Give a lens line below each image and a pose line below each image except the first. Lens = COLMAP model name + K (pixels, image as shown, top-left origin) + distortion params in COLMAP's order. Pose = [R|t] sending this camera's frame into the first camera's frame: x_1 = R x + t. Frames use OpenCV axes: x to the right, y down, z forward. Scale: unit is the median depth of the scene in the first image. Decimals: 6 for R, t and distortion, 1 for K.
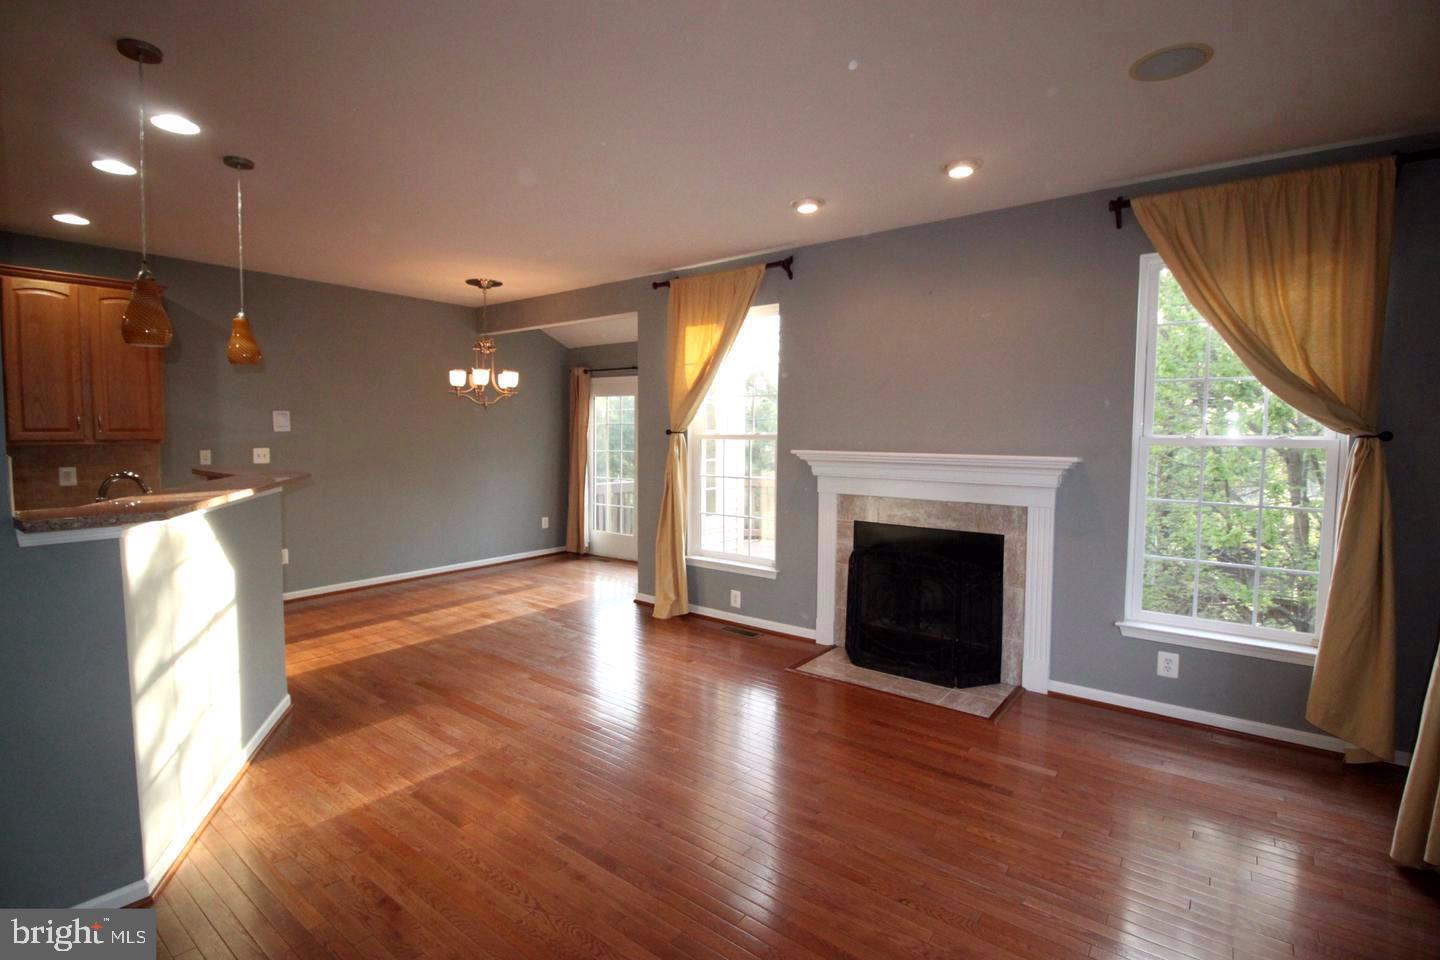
lens RADIAL K [[674.2, 0, 716.2], [0, 674.2, 472.0], [0, 0, 1]] dist [0.000314, -0.013198]
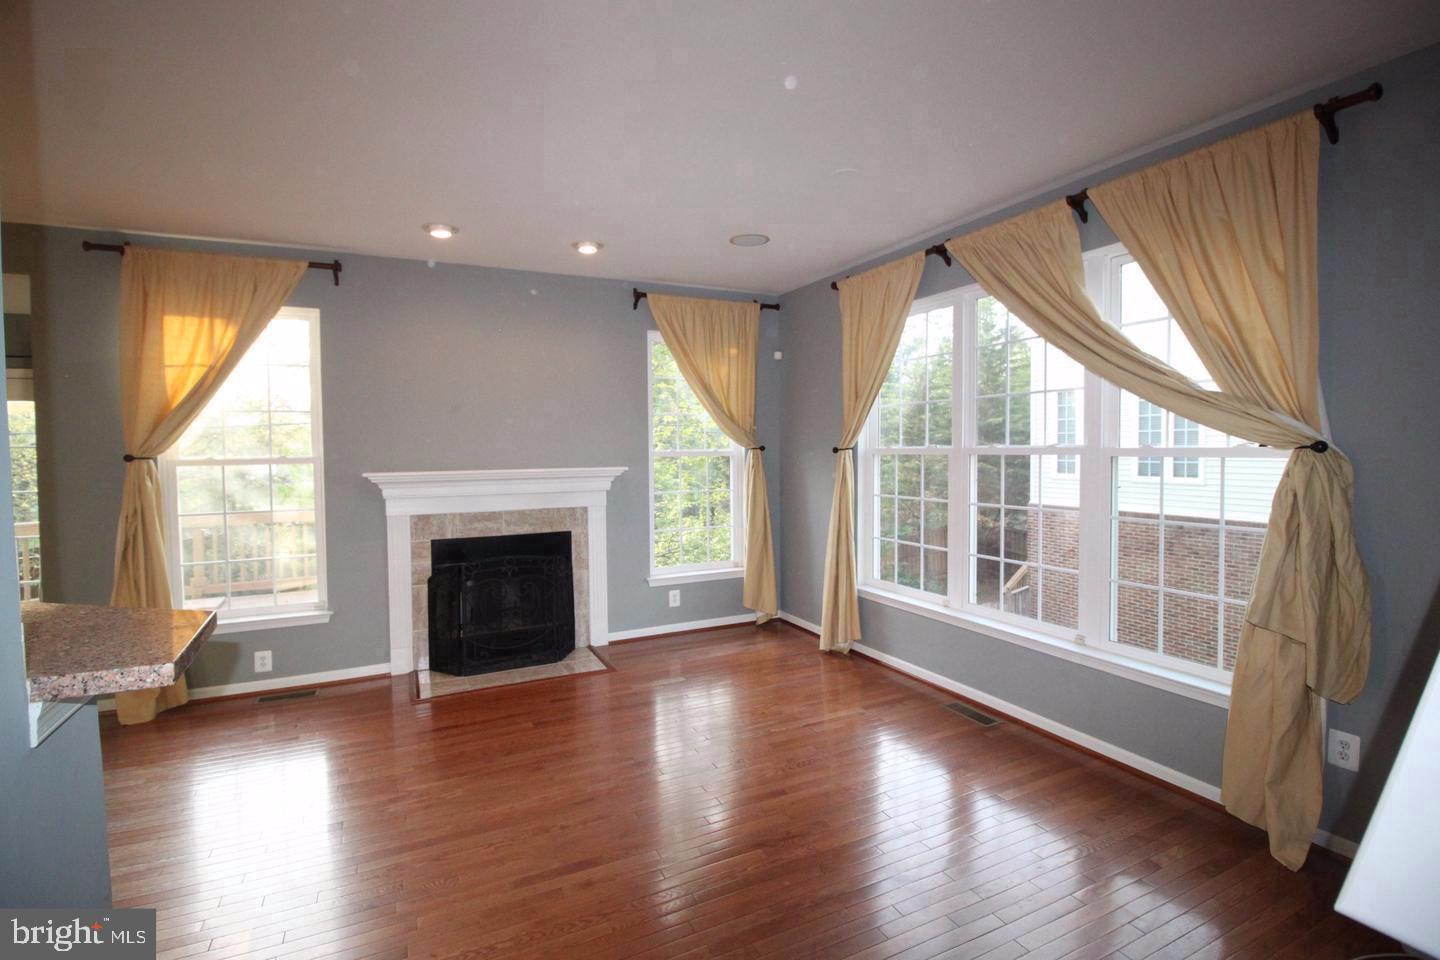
lens RADIAL K [[674.2, 0, 716.2], [0, 674.2, 472.0], [0, 0, 1]] dist [0.000314, -0.013198]
pose [[0.439859, -0.045129, 0.896932, -0.559816], [0.069076, 0.997478, 0.016313, -0.017985], [-0.895406, 0.054781, 0.441867, 0.182490]]
